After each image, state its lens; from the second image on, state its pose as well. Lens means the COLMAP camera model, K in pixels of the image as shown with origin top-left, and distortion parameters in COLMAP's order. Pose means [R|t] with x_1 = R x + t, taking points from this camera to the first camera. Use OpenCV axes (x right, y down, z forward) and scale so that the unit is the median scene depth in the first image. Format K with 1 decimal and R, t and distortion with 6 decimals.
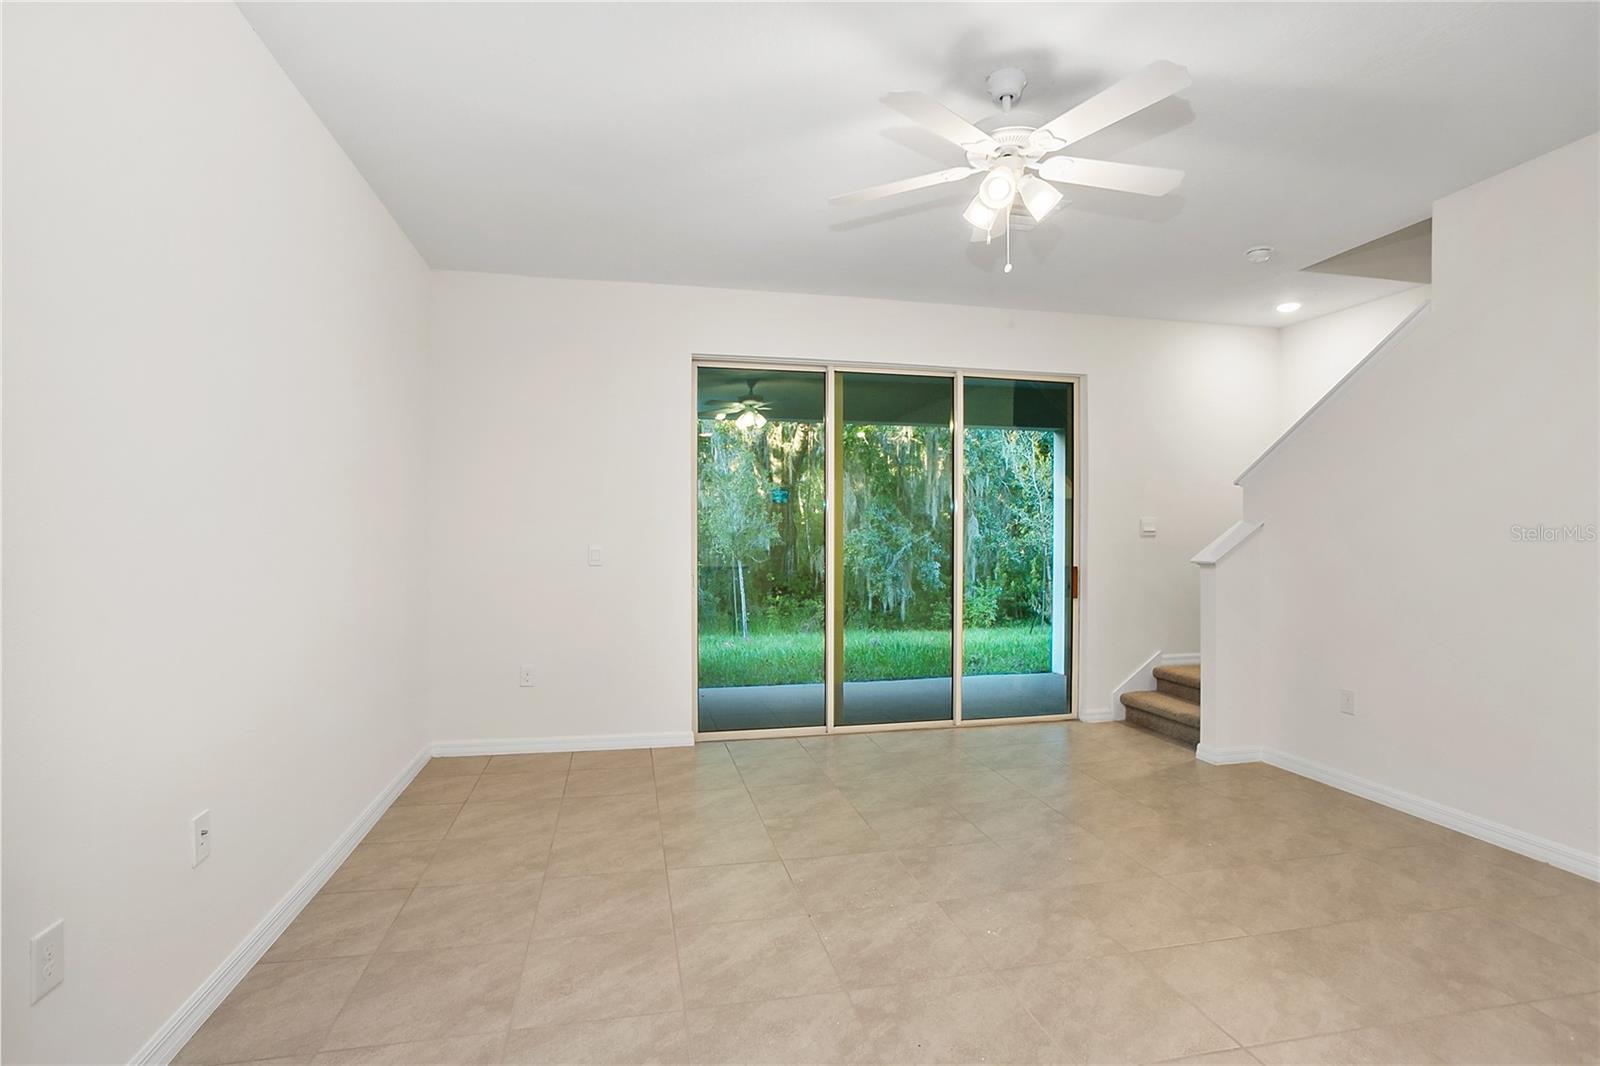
lens RADIAL K [[773.4, 0, 800.0], [0, 773.4, 533.0], [0, 0, 1]] dist [-0.051605, 0.016514]
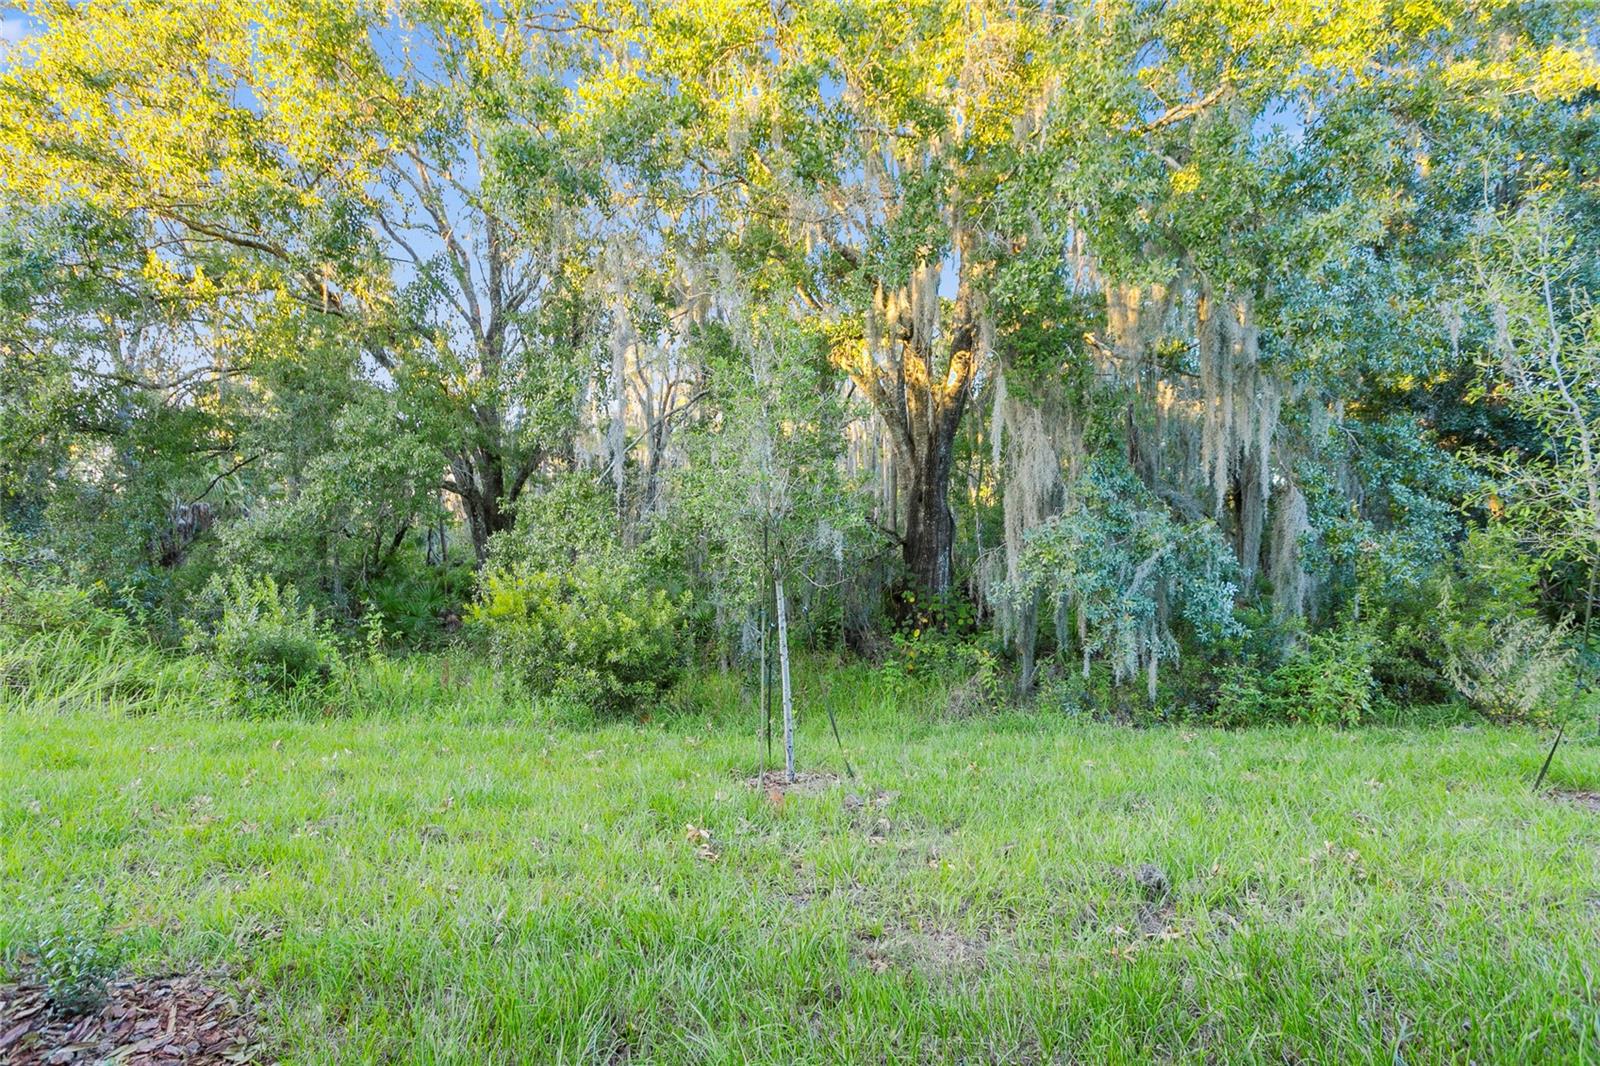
lens RADIAL K [[773.4, 0, 800.0], [0, 773.4, 533.0], [0, 0, 1]] dist [-0.051605, 0.016514]
pose [[0.973788, -0.000471, -0.227457, 0.023484], [0.000203, 0.999999, -0.001201, 0.007041], [0.227457, 0.001123, 0.973787, 0.468081]]
